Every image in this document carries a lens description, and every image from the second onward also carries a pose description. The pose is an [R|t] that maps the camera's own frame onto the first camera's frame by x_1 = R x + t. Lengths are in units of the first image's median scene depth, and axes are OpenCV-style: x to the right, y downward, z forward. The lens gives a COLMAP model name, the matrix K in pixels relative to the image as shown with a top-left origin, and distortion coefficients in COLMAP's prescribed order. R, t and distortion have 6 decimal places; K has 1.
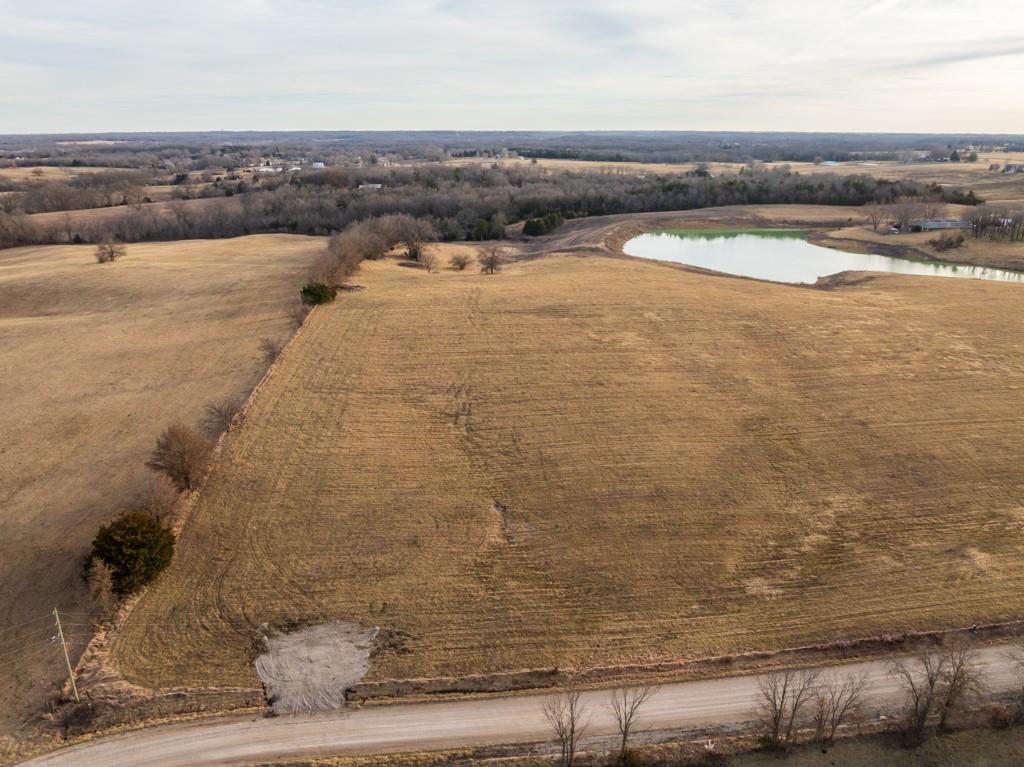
lens RADIAL K [[730.2, 0, 512.0], [0, 730.2, 383.5], [0, 0, 1]] dist [-0.037199, -0.005005]
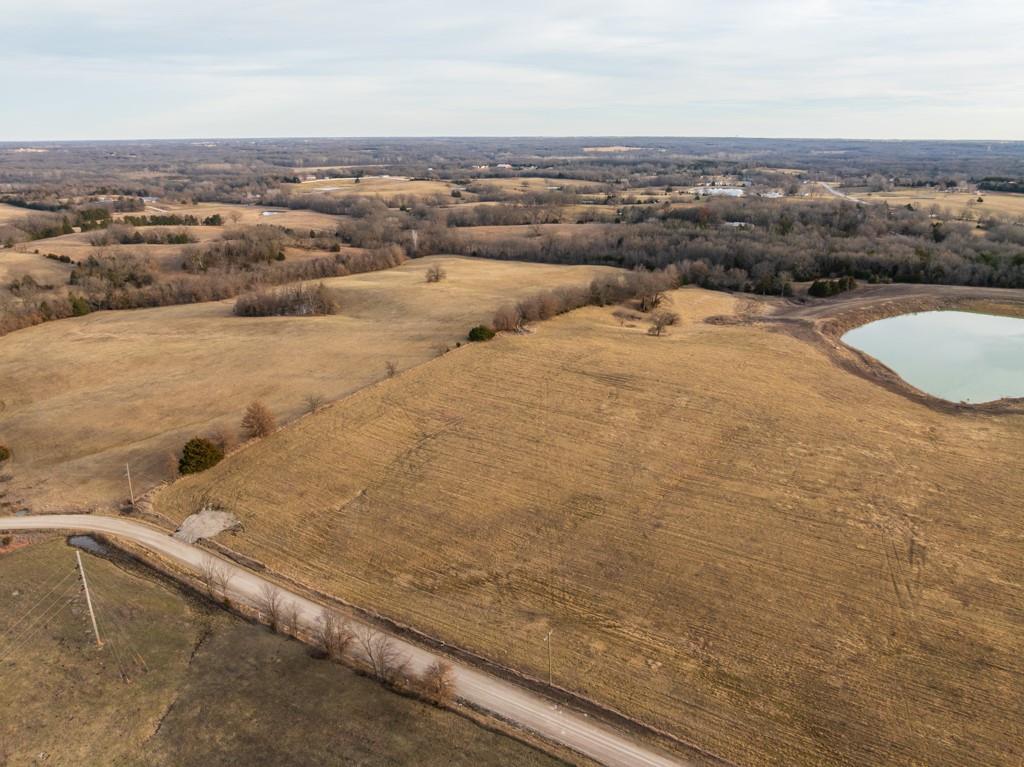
lens RADIAL K [[730.2, 0, 512.0], [0, 730.2, 383.5], [0, 0, 1]] dist [-0.037199, -0.005005]
pose [[0.780158, 0.200427, -0.592607, 1.075344], [-0.200975, 0.977372, 0.065978, -0.229438], [0.592421, 0.067626, 0.802785, -0.138294]]
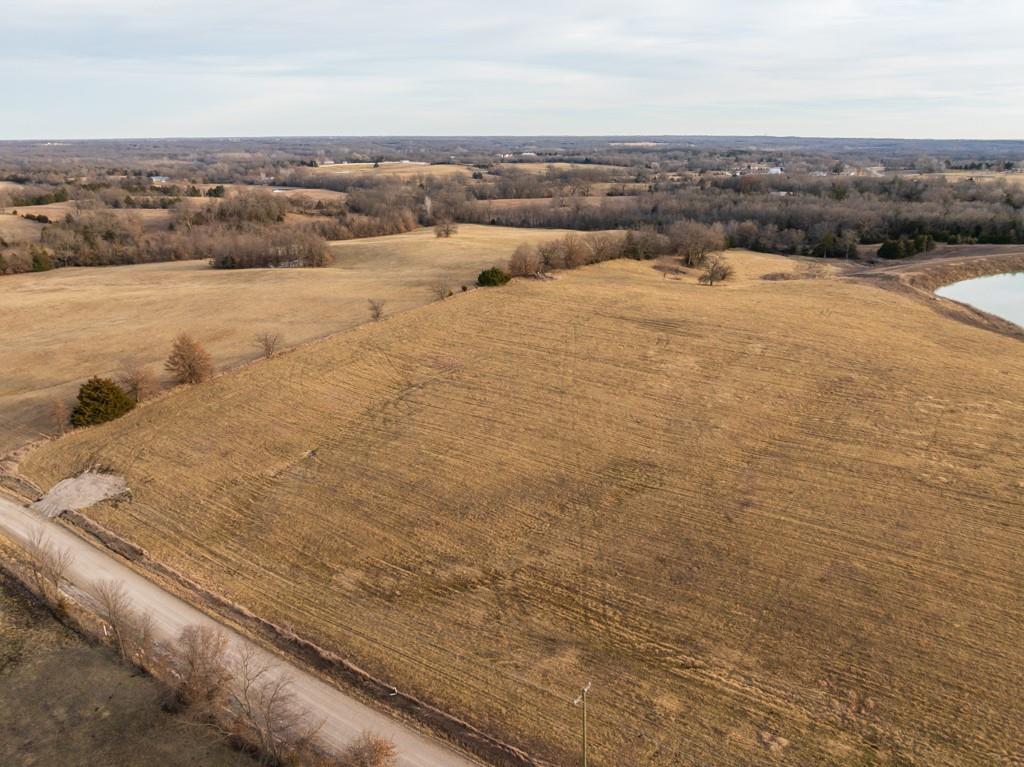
lens RADIAL K [[728.2, 0, 512.0], [0, 728.2, 383.5], [0, 0, 1]] dist [-0.057576, 0.026141]
pose [[0.758645, 0.207529, -0.617568, 0.833220], [-0.210992, 0.975086, 0.068480, -0.078275], [0.616393, 0.078350, 0.783531, 0.253516]]
